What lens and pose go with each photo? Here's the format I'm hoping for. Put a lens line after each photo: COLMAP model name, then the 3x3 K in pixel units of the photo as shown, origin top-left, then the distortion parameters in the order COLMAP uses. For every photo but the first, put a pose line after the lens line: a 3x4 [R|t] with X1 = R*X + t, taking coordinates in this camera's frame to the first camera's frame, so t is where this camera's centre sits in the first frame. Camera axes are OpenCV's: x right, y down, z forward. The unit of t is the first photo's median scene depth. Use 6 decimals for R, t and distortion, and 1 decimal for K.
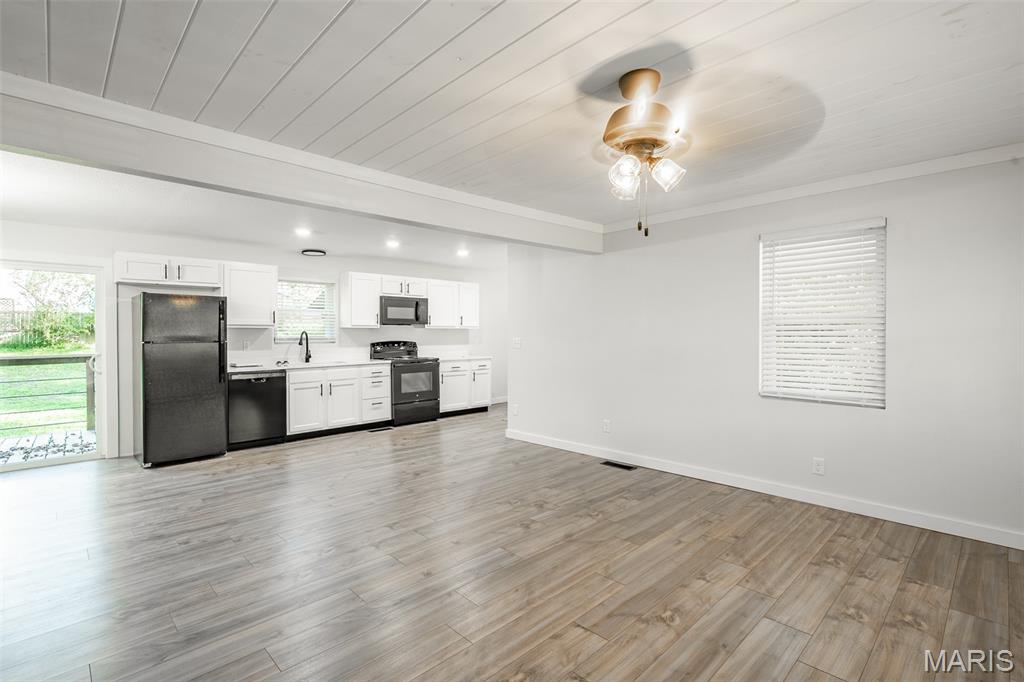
lens RADIAL K [[483.9, 0, 500.9], [0, 483.9, 341.7], [0, 0, 1]] dist [-0.002477, 0.000019]
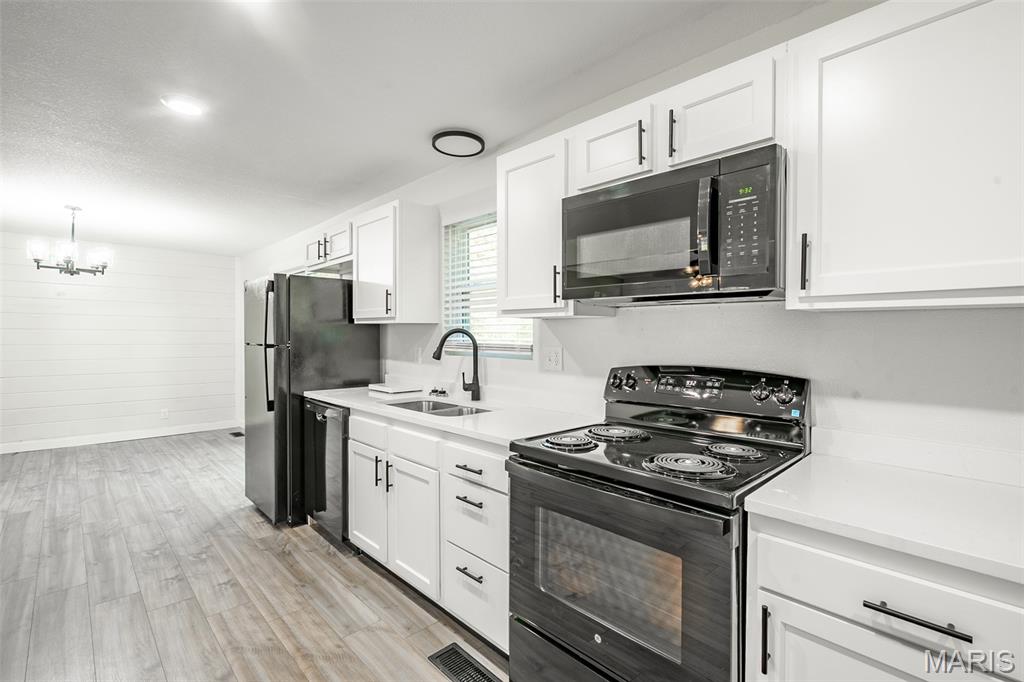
lens RADIAL K [[461.4, 0, 516.9], [0, 461.4, 332.8], [0, 0, 1]] dist [-0.000439, -0.001061]
pose [[0.015340, 0.001963, -0.999880, 0.024119], [-0.019076, 0.999817, 0.001670, -0.019359], [0.999700, 0.019048, 0.015374, 0.987616]]
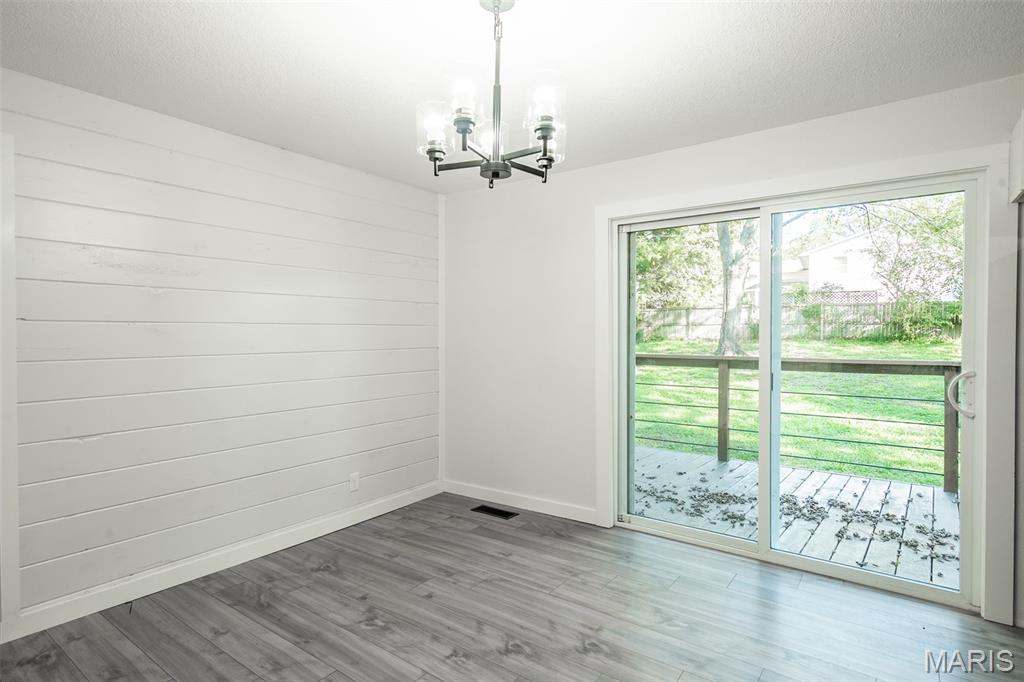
lens RADIAL K [[527.5, 0, 518.7], [0, 527.5, 336.2], [0, 0, 1]] dist [0.000821, 0.000112]
pose [[0.175139, 0.014857, -0.984432, -0.324080], [-0.012247, 0.999842, 0.012911, -0.006857], [0.984468, 0.009795, 0.175293, 0.383512]]
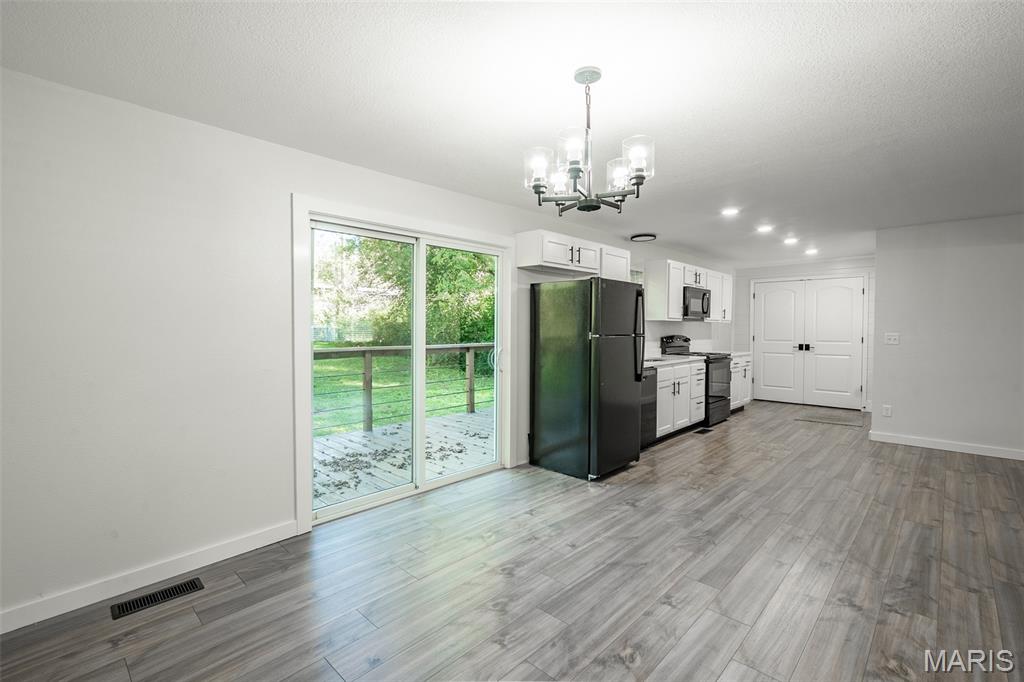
lens RADIAL K [[470.8, 0, 491.0], [0, 470.8, 340.7], [0, 0, 1]] dist [0.001549, -0.000069]
pose [[0.999544, 0.006031, 0.029579, -0.661054], [-0.006514, 0.999847, 0.016258, -0.003108], [-0.029477, -0.016443, 0.999430, 0.108911]]
